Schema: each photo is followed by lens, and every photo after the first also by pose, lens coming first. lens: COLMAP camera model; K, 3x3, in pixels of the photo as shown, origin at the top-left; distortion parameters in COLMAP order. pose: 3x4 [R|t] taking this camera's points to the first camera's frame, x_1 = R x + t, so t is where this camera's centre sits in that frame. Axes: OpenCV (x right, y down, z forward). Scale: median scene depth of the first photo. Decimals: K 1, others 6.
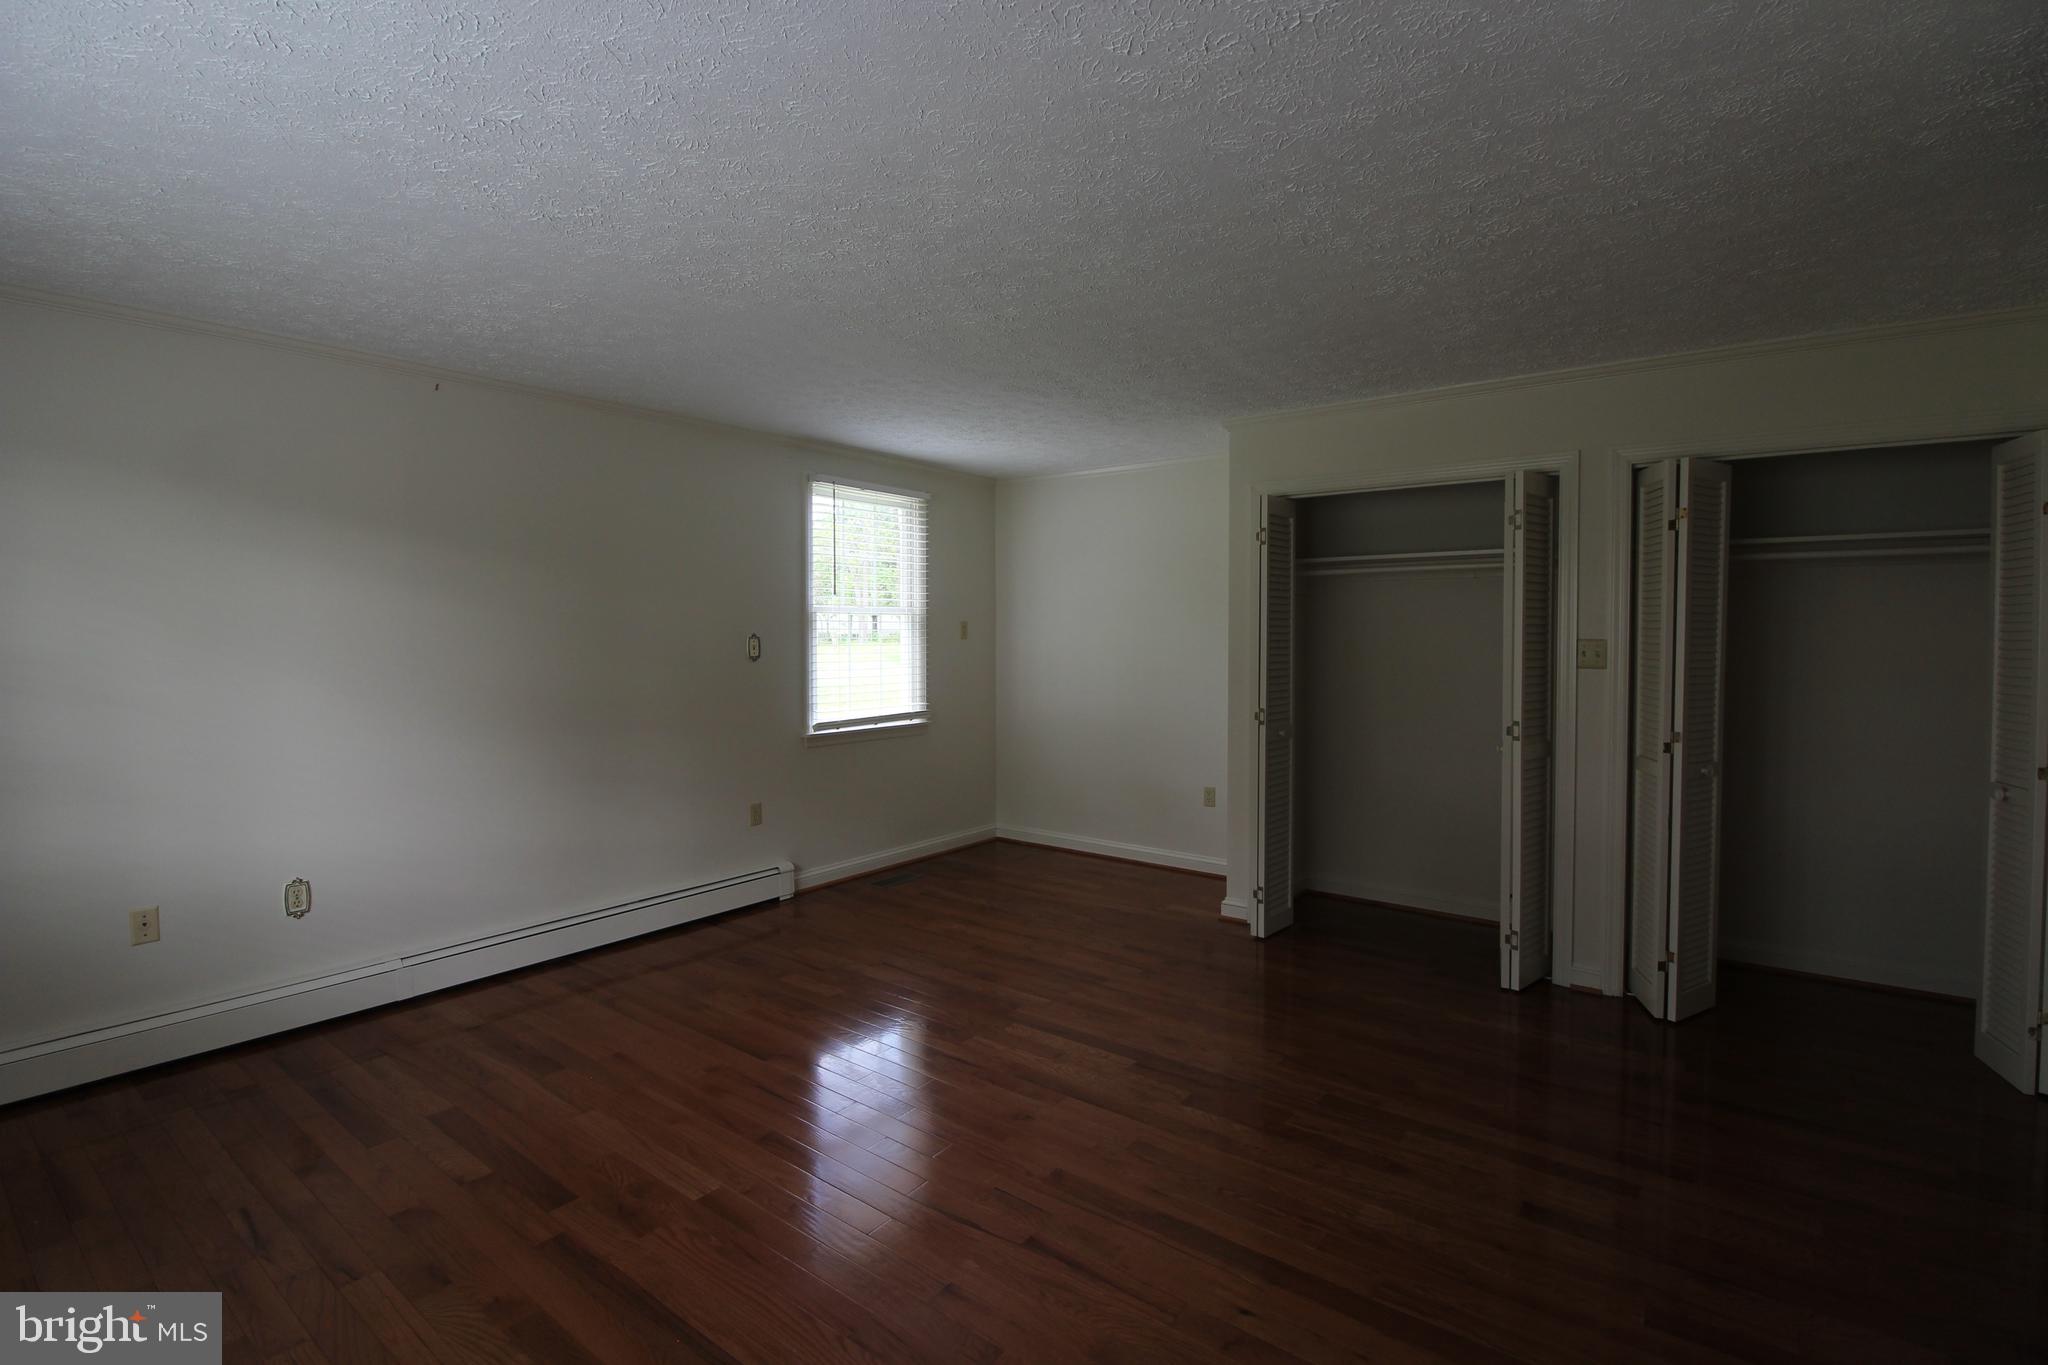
lens RADIAL K [[934.0, 0, 1015.8], [0, 934.0, 657.6], [0, 0, 1]] dist [0.000778, -0.014208]
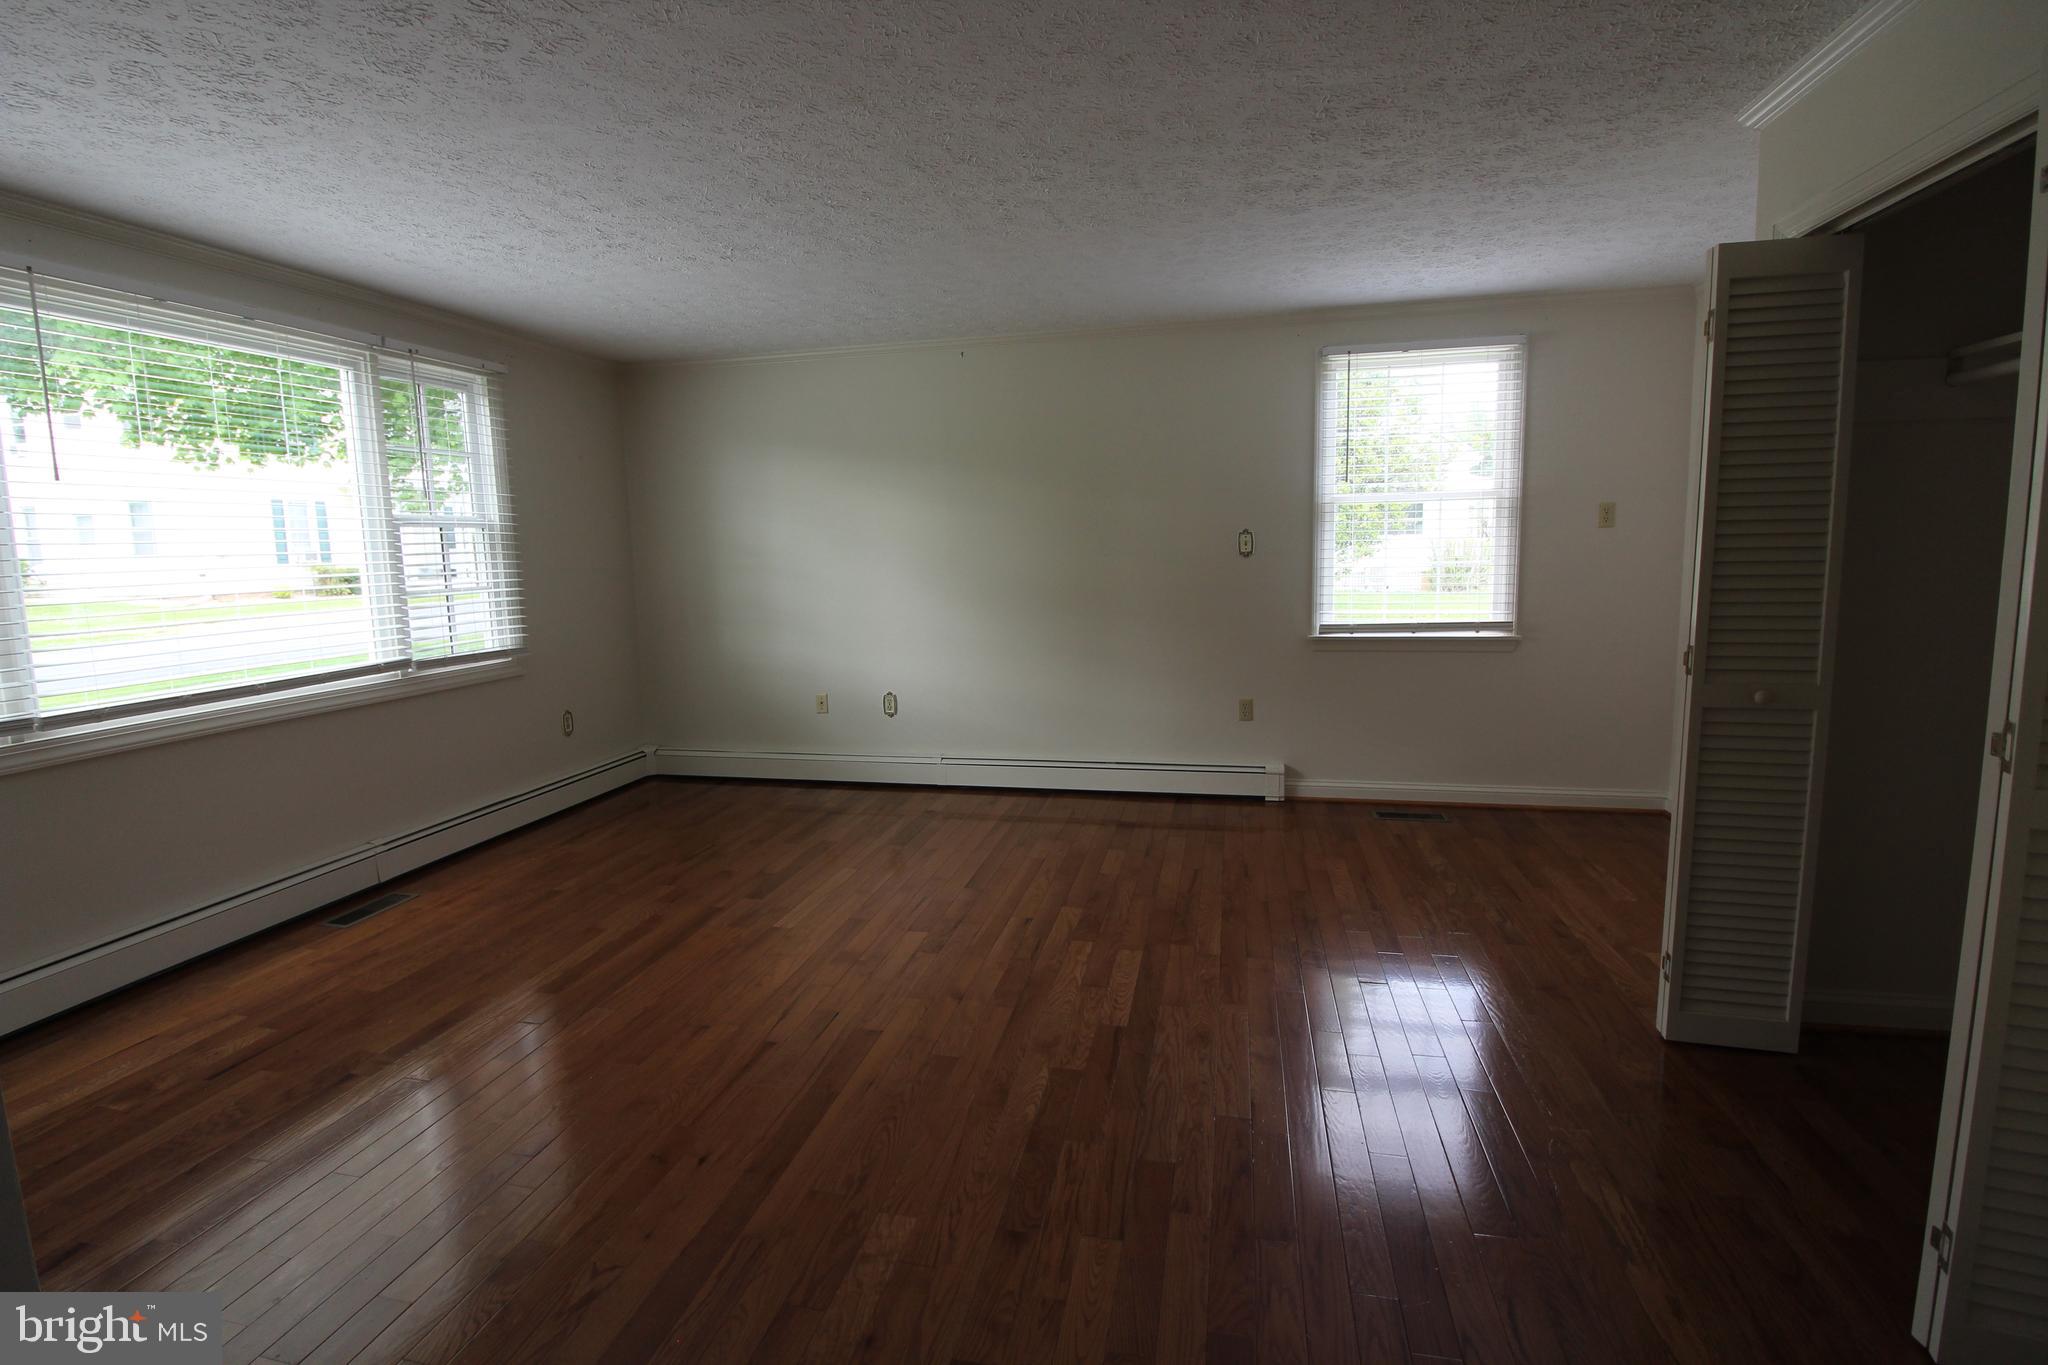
lens RADIAL K [[934.0, 0, 1015.8], [0, 934.0, 657.6], [0, 0, 1]] dist [0.000778, -0.014208]
pose [[0.424937, 0.100656, -0.899609, 0.517819], [0.001294, 0.993730, 0.111798, -0.001397], [0.905222, -0.048671, 0.422143, 0.351212]]
